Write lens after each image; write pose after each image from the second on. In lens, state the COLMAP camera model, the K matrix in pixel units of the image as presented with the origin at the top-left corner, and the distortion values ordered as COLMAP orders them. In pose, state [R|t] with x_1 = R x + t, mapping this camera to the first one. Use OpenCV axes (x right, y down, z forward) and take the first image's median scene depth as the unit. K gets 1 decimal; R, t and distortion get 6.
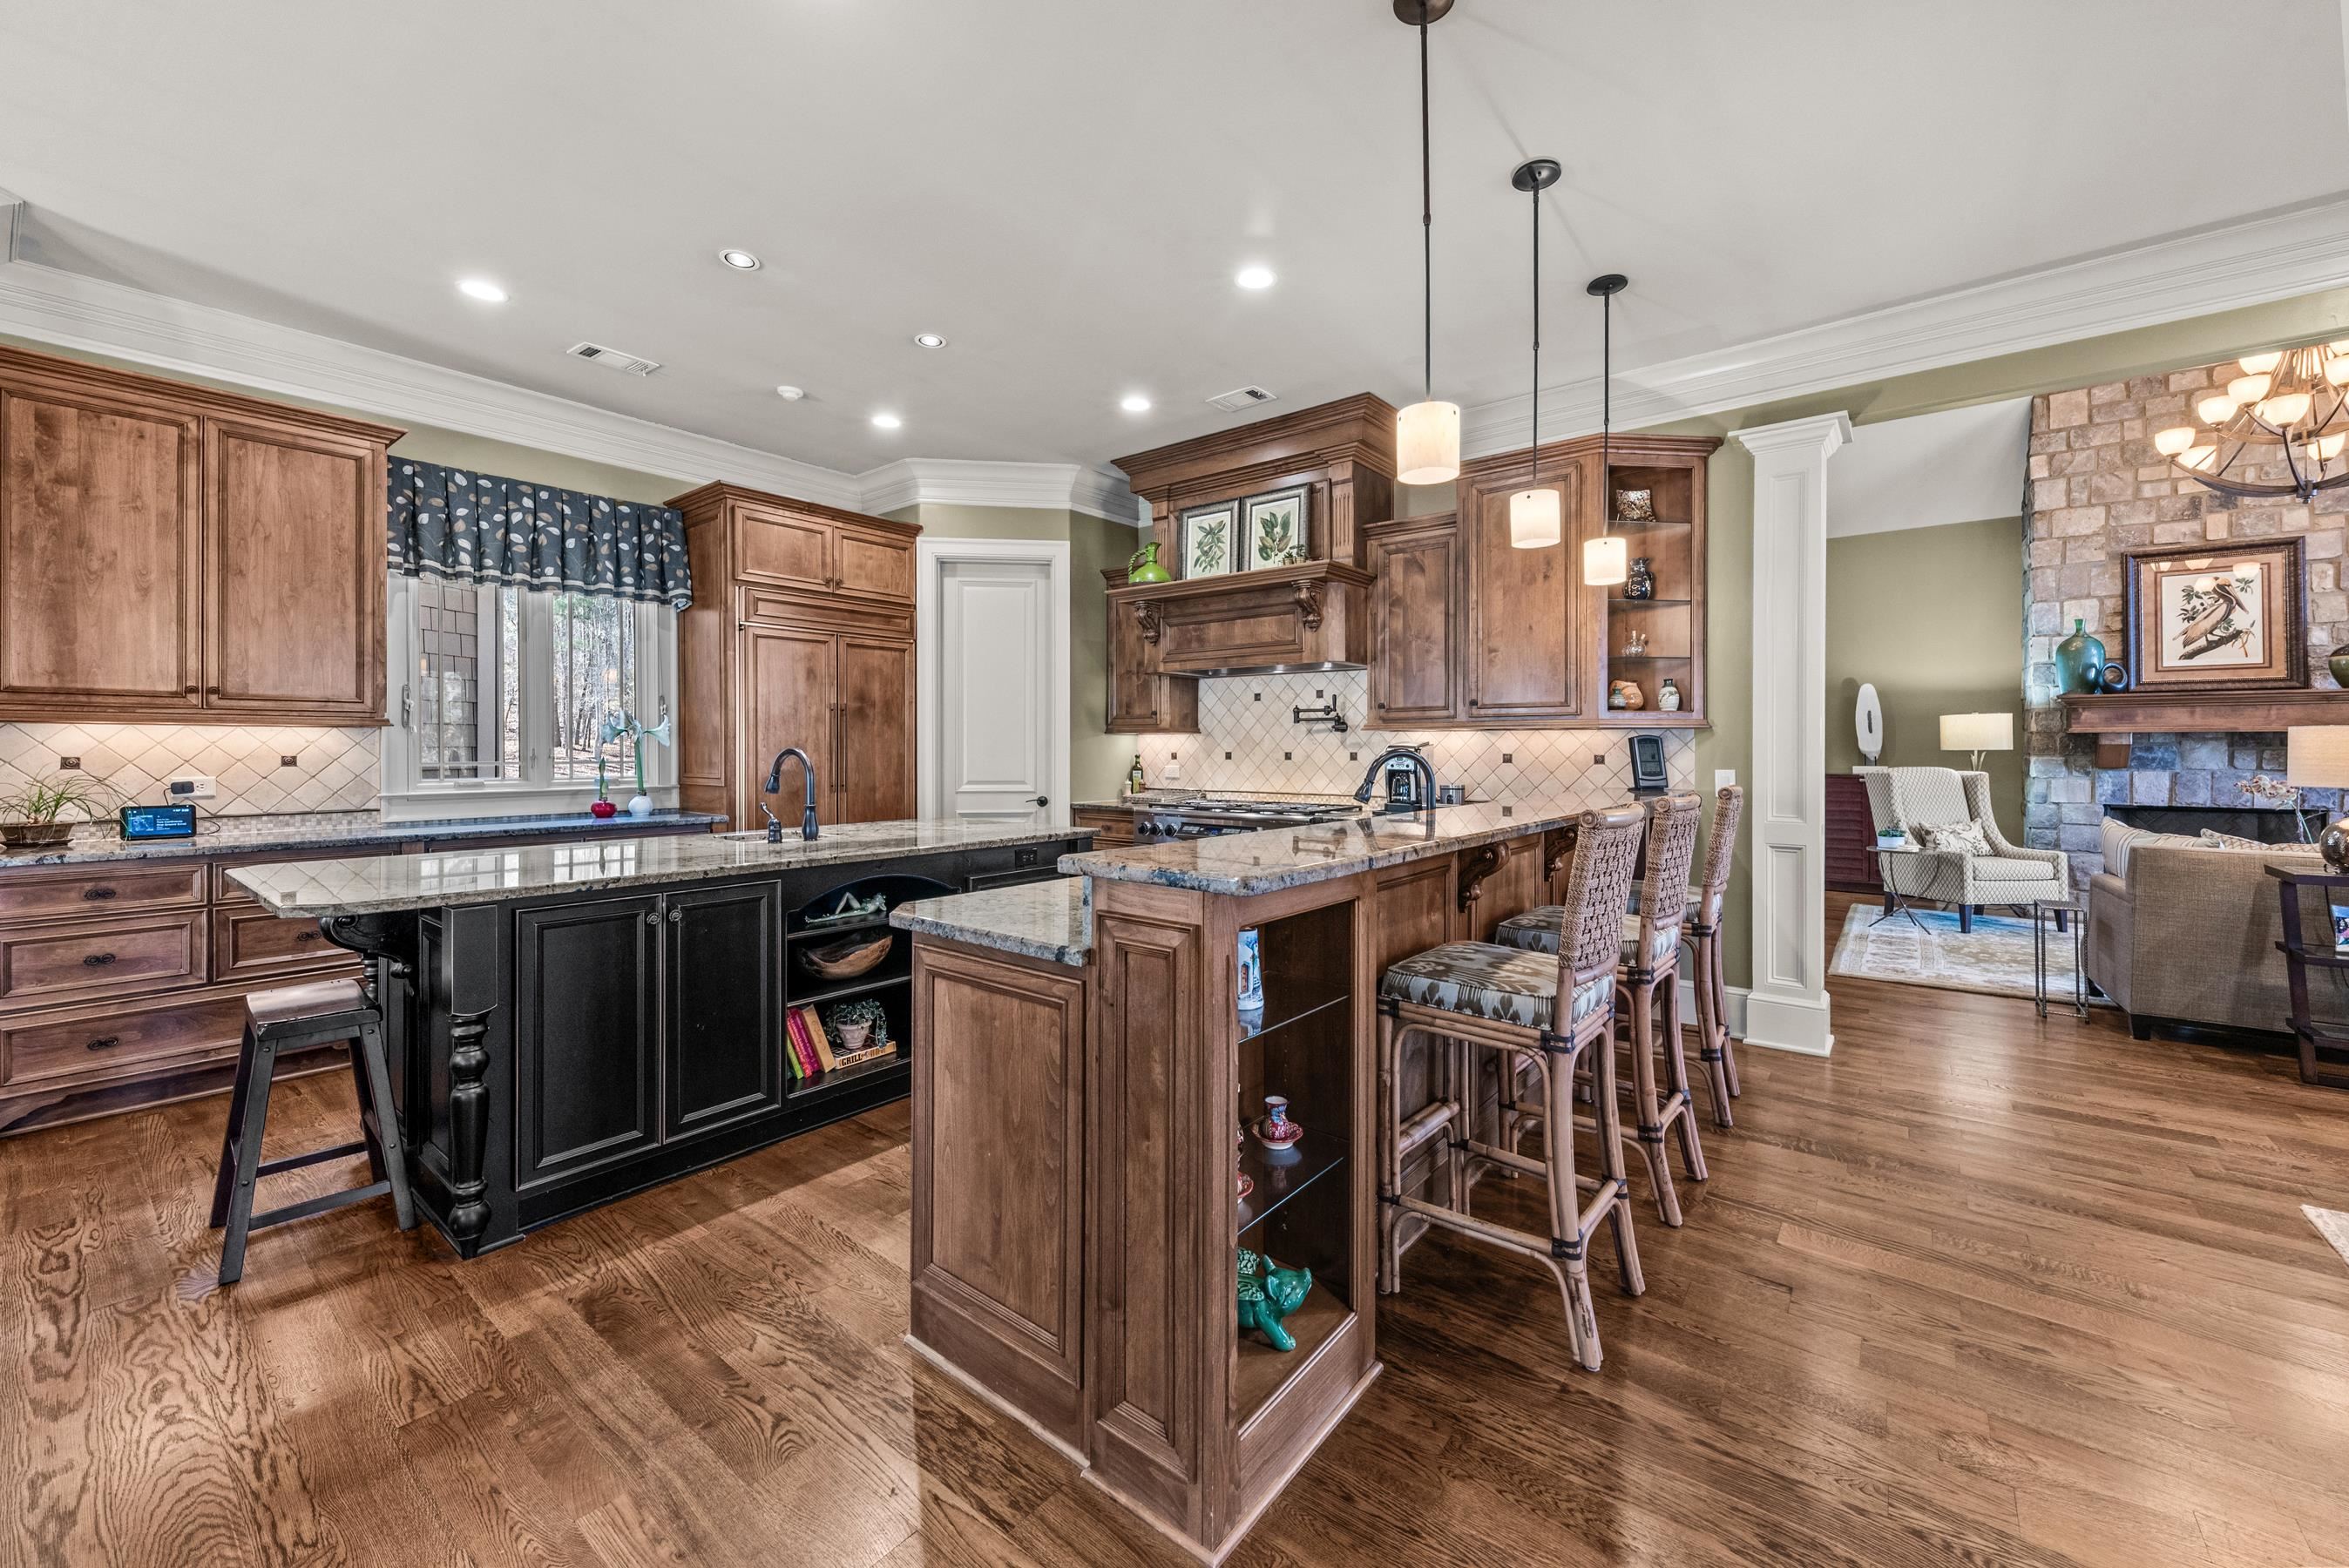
lens RADIAL K [[902.5, 0, 1197.1], [0, 902.5, 748.2], [0, 0, 1]] dist [-0.008780, -0.000394]
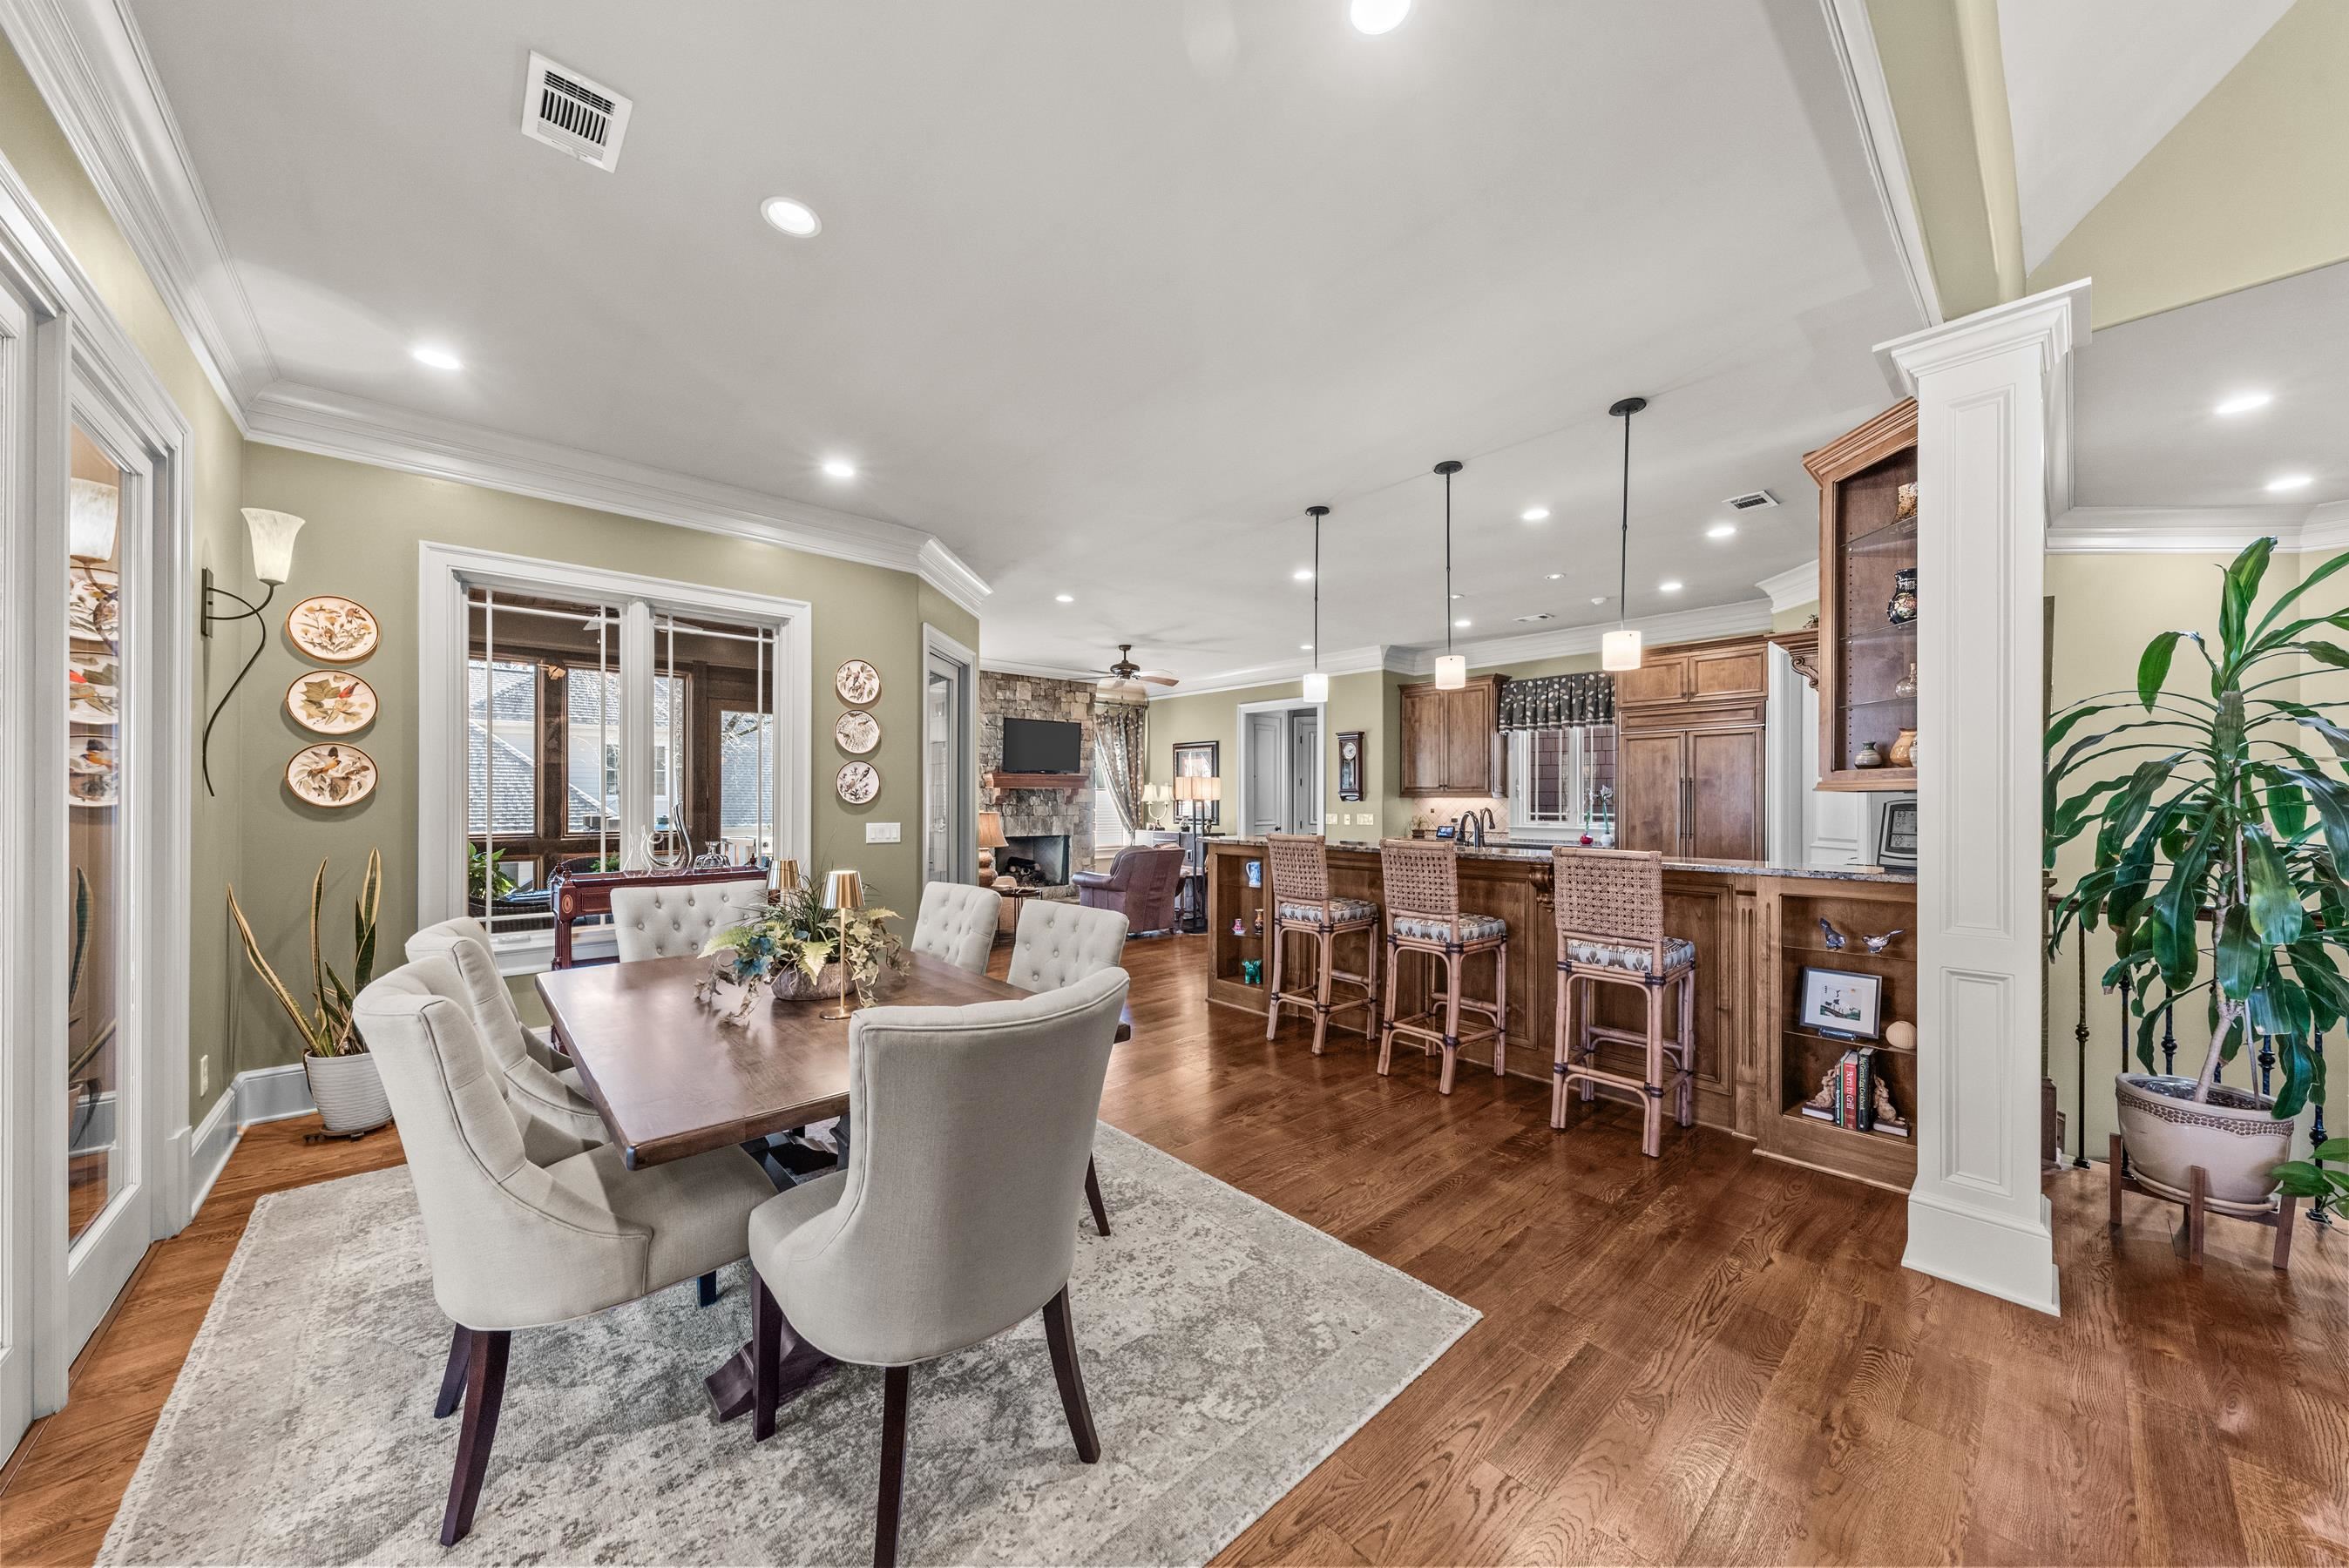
lens RADIAL K [[813.2, 0, 1172.1], [0, 813.2, 799.0], [0, 0, 1]] dist [-0.002162, -0.000373]
pose [[-0.183527, -0.005452, -0.983000, 1.185290], [-0.006494, 0.999970, -0.004334, -0.004563], [0.982993, 0.005589, -0.183556, 0.471173]]
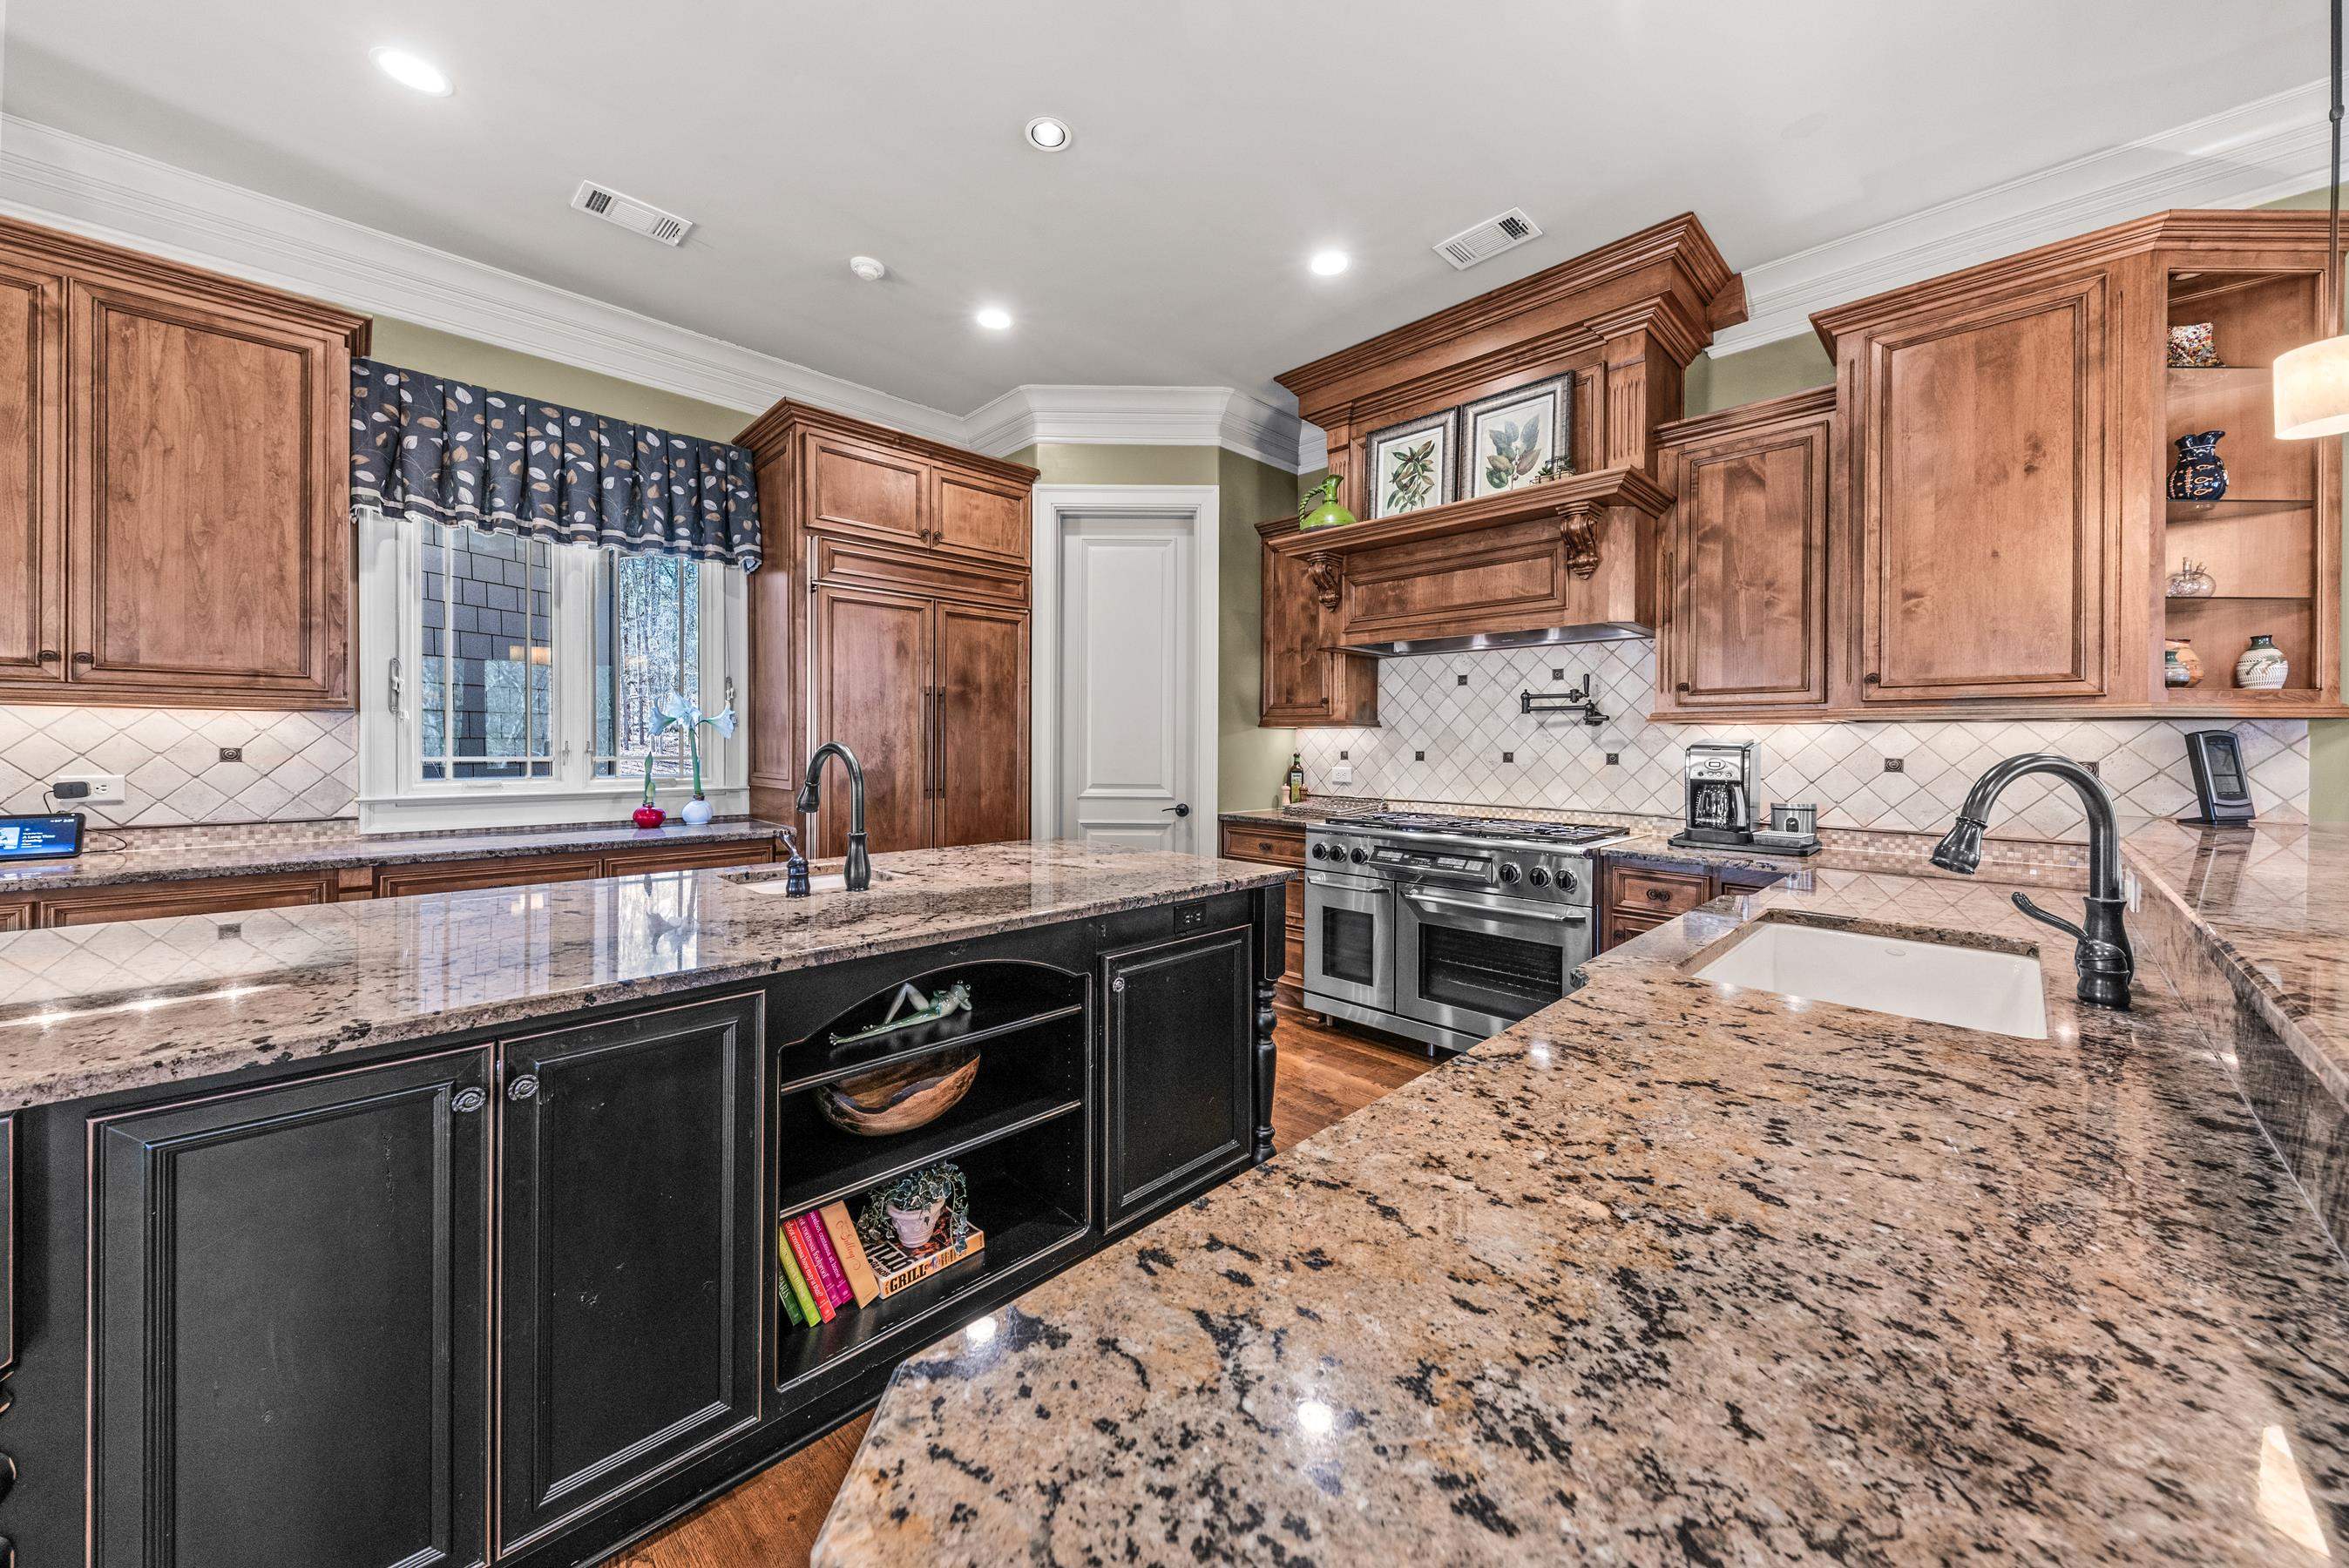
lens RADIAL K [[813.2, 0, 1174.7], [0, 813.2, 745.5], [0, 0, 1]] dist [-0.002162, -0.000373]
pose [[0.990560, 0.007426, -0.136881, -0.100739], [-0.007160, 0.999971, 0.002434, -0.001053], [0.136895, -0.001431, 0.990585, 0.355678]]
